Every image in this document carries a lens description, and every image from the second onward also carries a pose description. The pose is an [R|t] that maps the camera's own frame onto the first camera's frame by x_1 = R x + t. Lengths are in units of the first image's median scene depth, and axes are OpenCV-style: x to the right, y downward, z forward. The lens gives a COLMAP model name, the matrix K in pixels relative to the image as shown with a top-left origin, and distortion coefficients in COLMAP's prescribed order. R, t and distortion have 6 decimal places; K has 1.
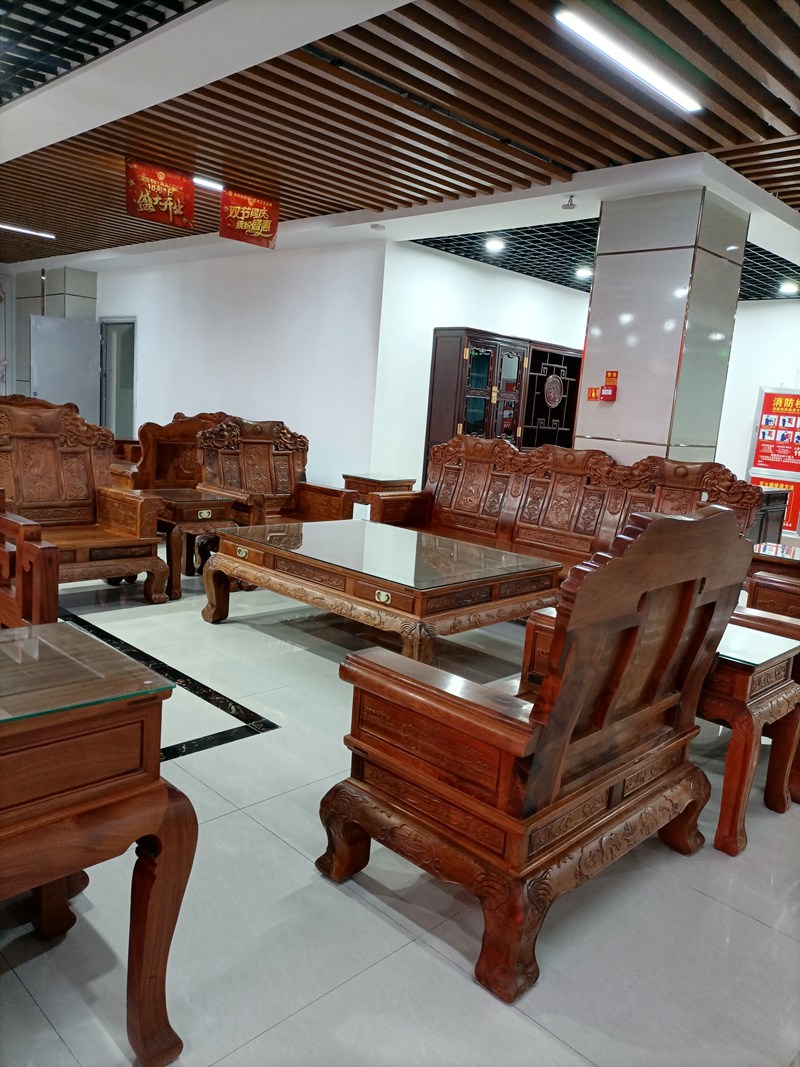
lens RADIAL K [[800.3, 0, 397.8], [0, 800.3, 533.7], [0, 0, 1]] dist [0.047057, 0.009561]
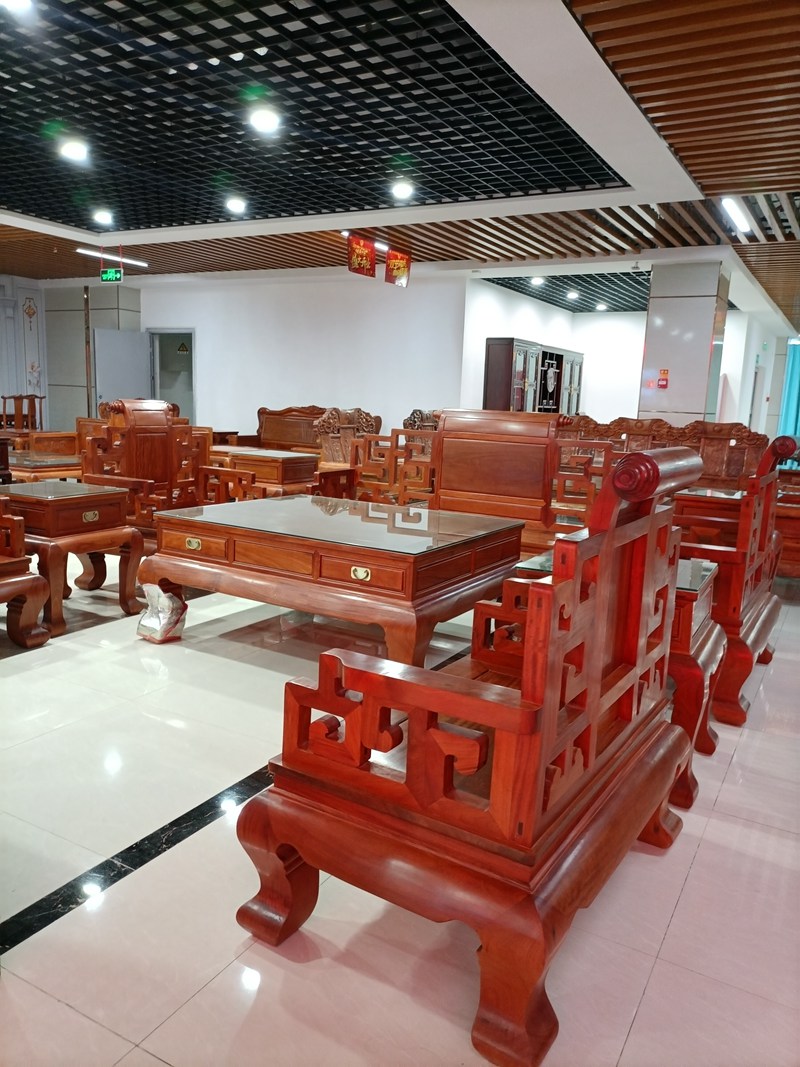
lens RADIAL K [[800.3, 0, 401.4], [0, 800.3, 530.5], [0, 0, 1]] dist [0.047057, 0.009561]
pose [[0.964505, -0.081002, 0.251335, -0.458999], [0.076456, 0.996685, 0.027815, 0.023975], [-0.252755, -0.007611, 0.967500, -0.296221]]
